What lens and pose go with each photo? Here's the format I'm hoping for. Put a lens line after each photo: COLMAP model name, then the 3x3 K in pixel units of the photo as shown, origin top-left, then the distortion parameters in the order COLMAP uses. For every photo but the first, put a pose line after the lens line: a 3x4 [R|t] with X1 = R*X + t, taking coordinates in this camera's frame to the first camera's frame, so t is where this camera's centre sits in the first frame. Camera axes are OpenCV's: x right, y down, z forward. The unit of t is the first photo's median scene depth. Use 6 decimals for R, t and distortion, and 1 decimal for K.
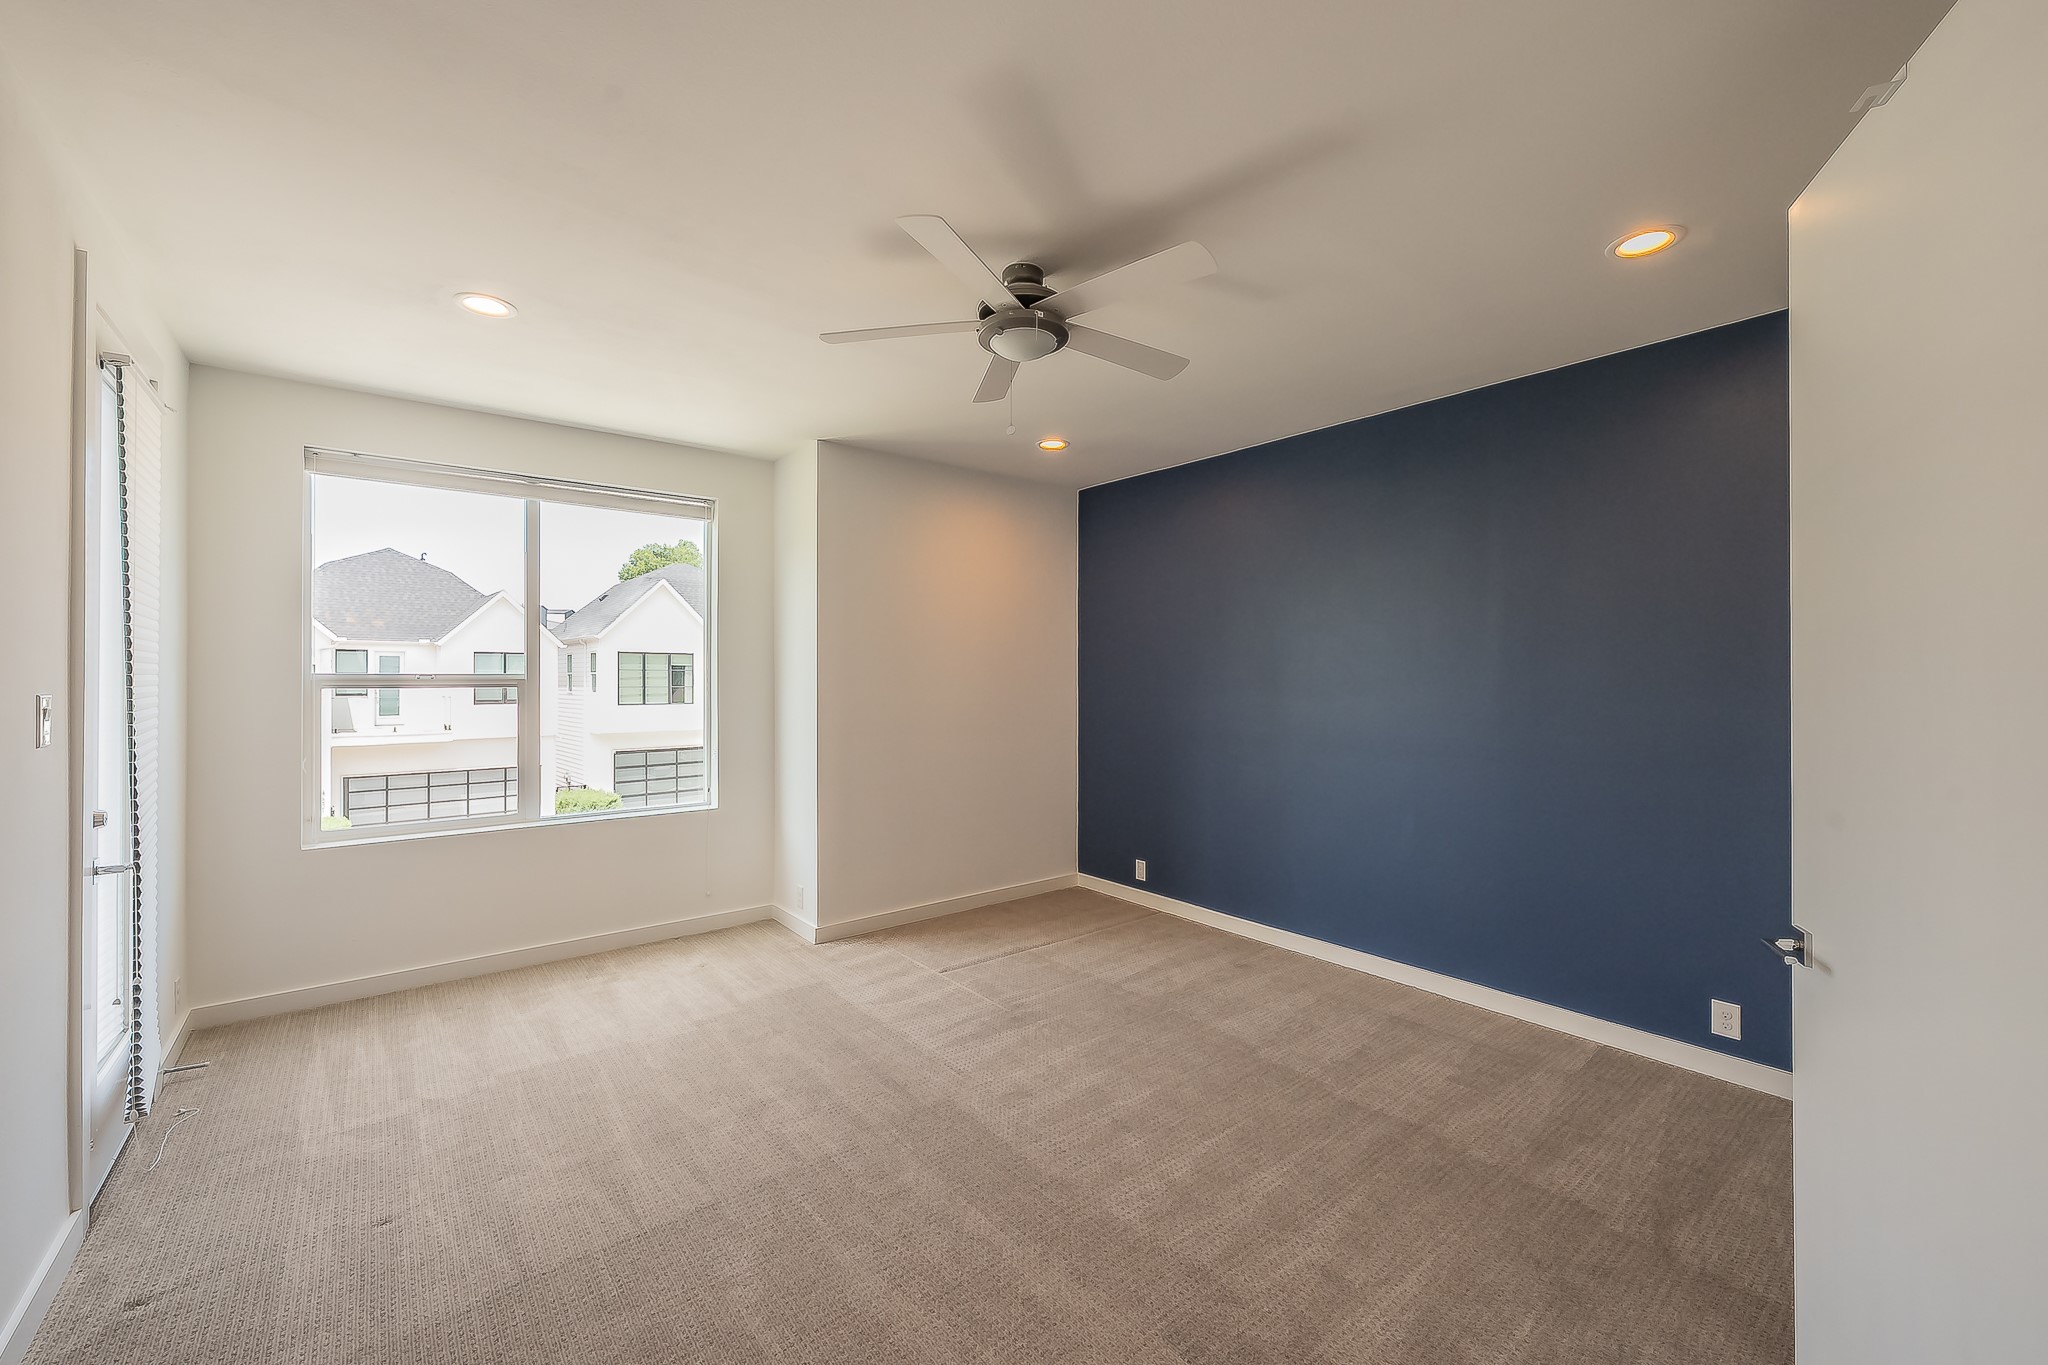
lens RADIAL K [[798.4, 0, 1018.8], [0, 798.4, 683.0], [0, 0, 1]] dist [-0.001028, -0.000234]
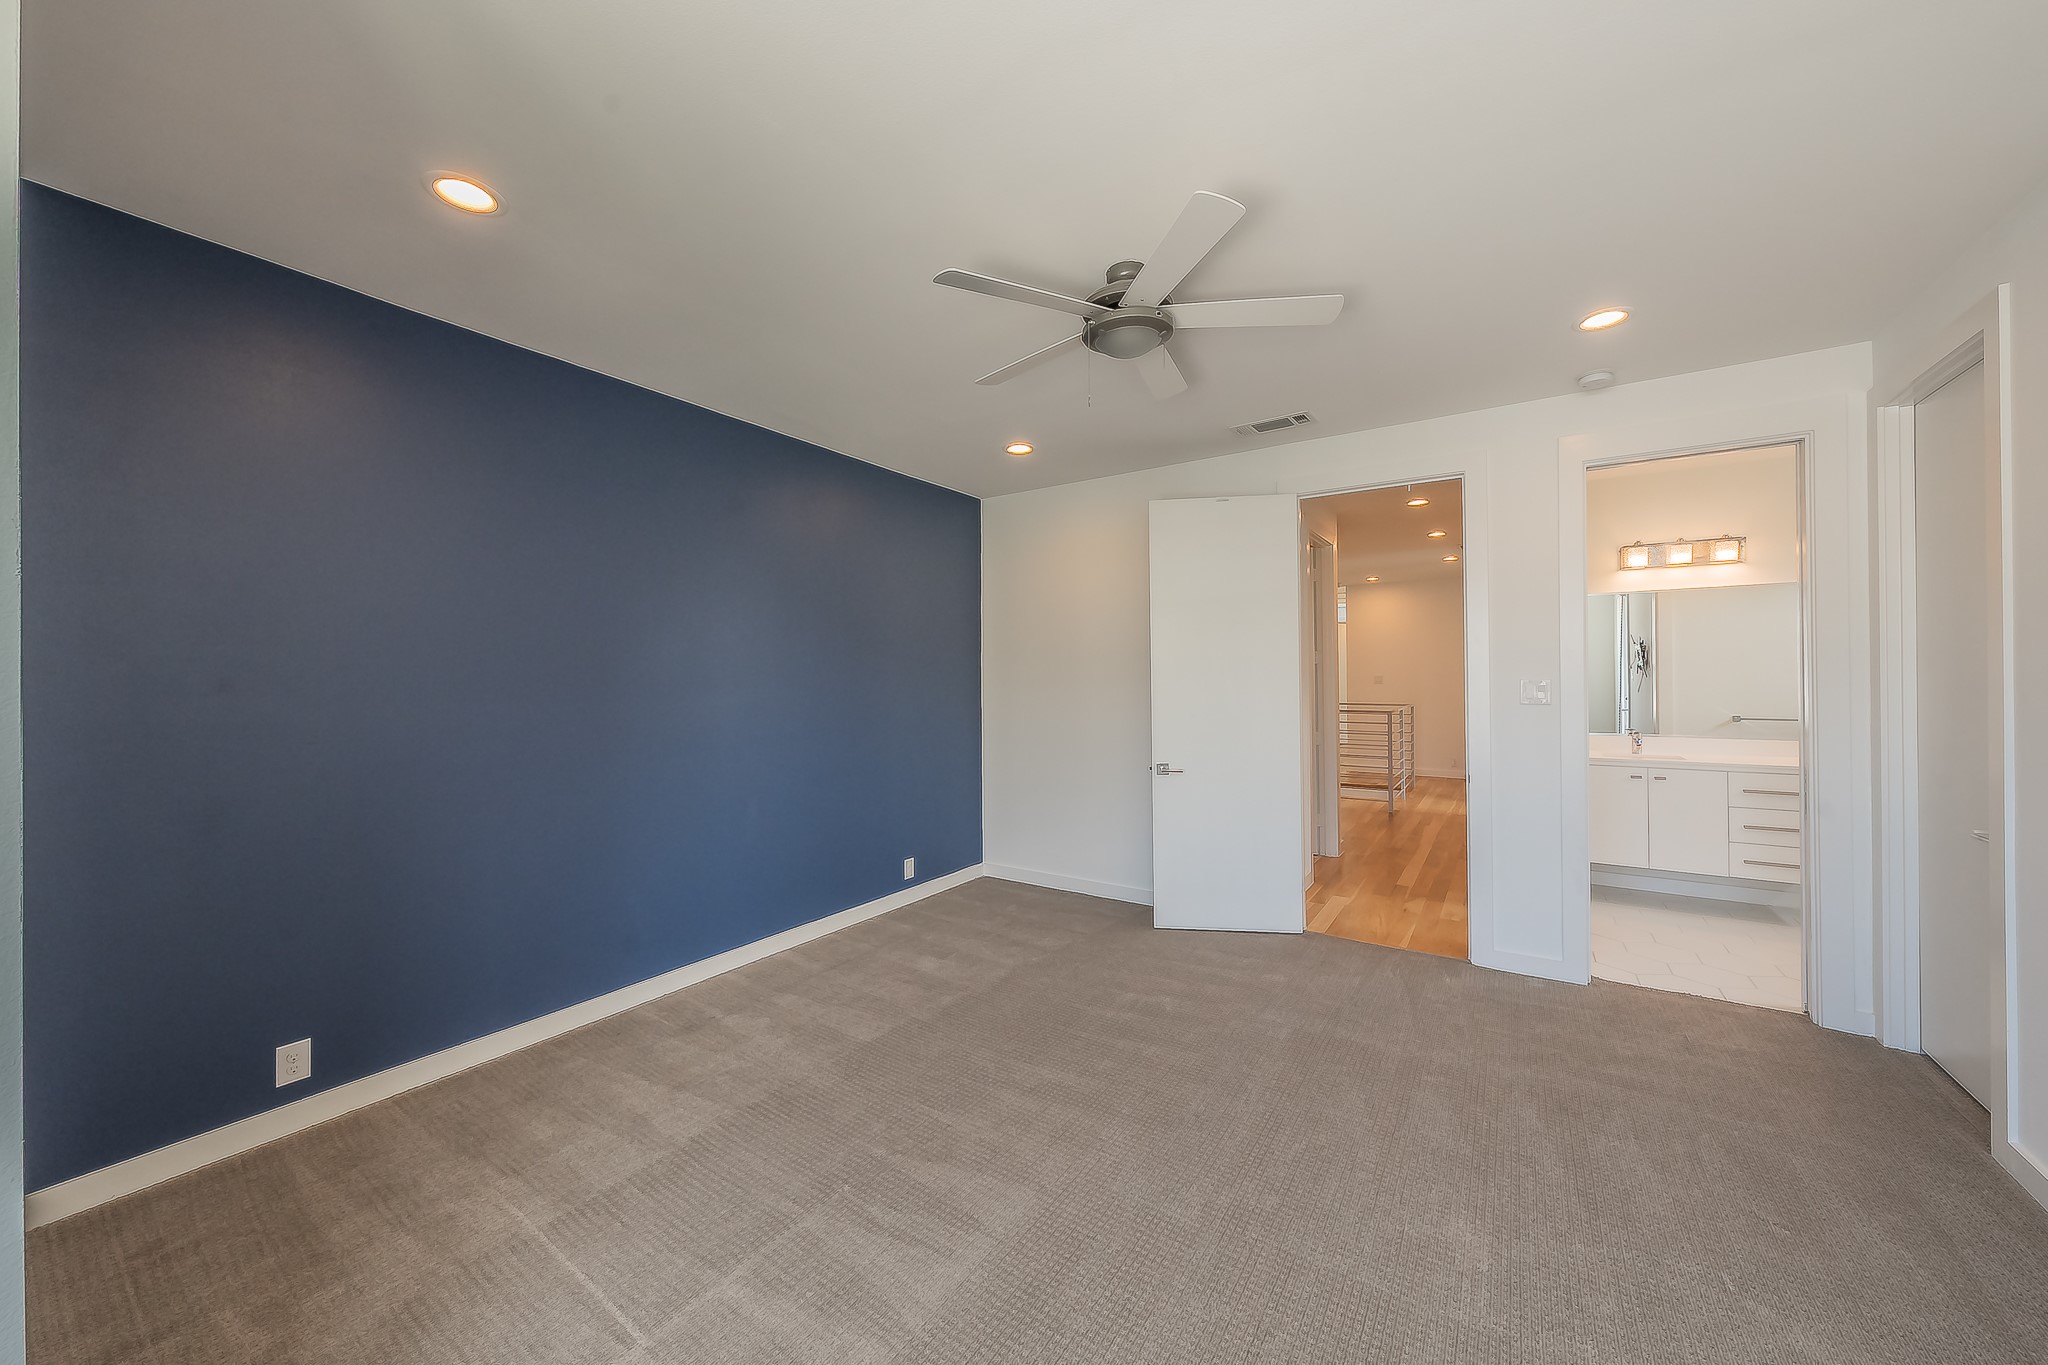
lens RADIAL K [[733.7, 0, 1020.9], [0, 733.7, 674.4], [0, 0, 1]] dist [-0.007638, -0.000151]
pose [[-0.298075, 0.005137, 0.954529, -0.553858], [0.012377, 0.999922, -0.001516, -0.001234], [-0.954462, 0.011362, -0.298115, 0.931955]]
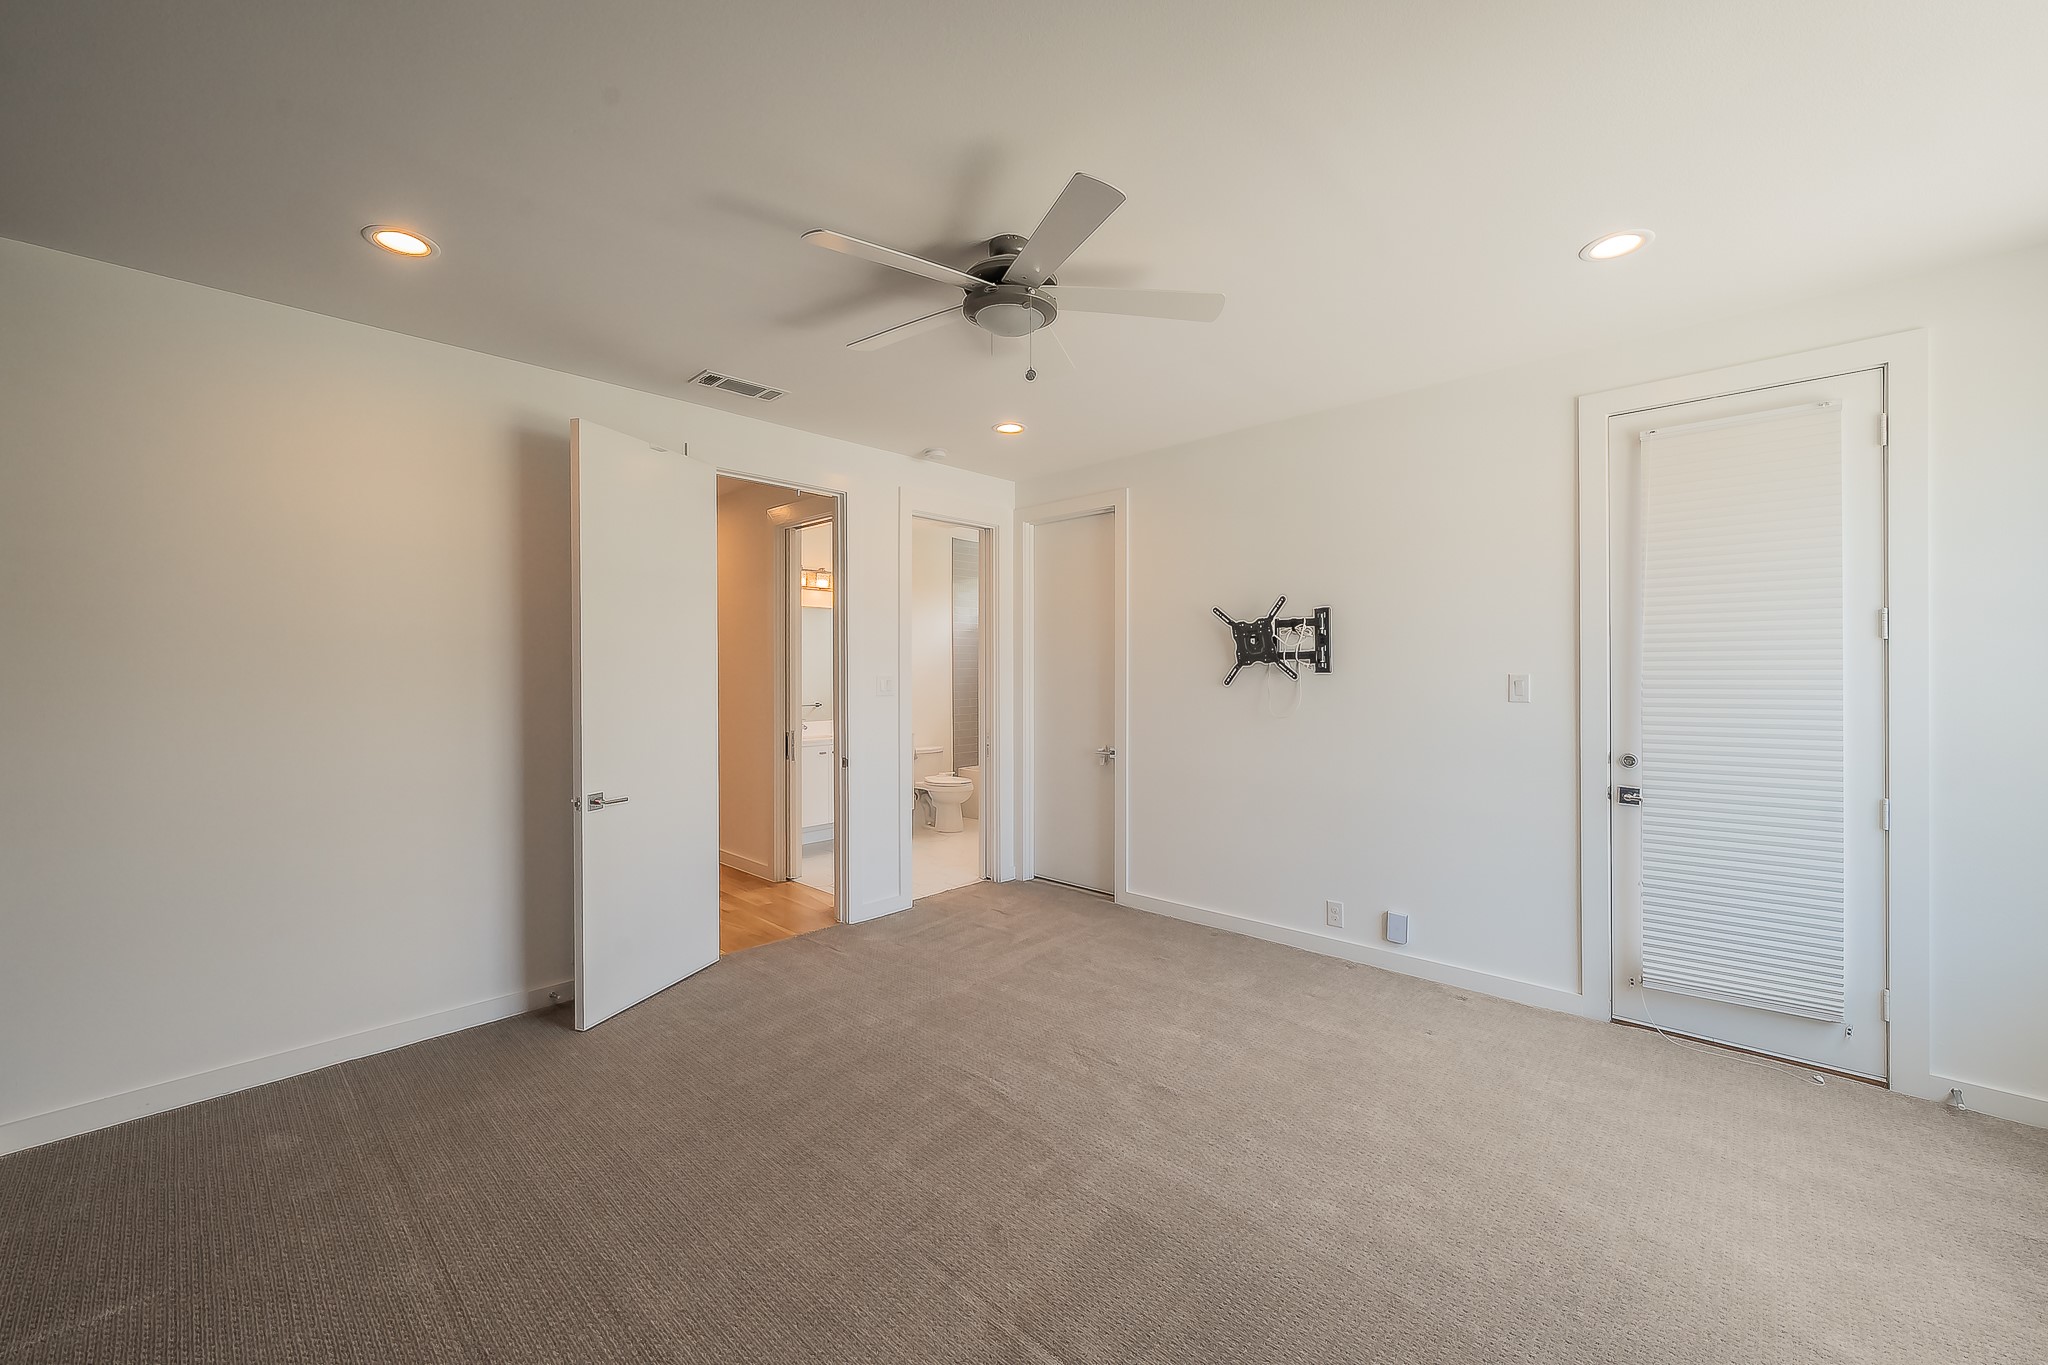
lens RADIAL K [[798.4, 0, 1009.4], [0, 798.4, 676.0], [0, 0, 1]] dist [-0.001028, -0.000234]
pose [[-0.991225, 0.004829, -0.132094, 0.090105], [0.003219, 0.999918, 0.012396, -0.001994], [0.132143, 0.011862, -0.991160, 1.295269]]
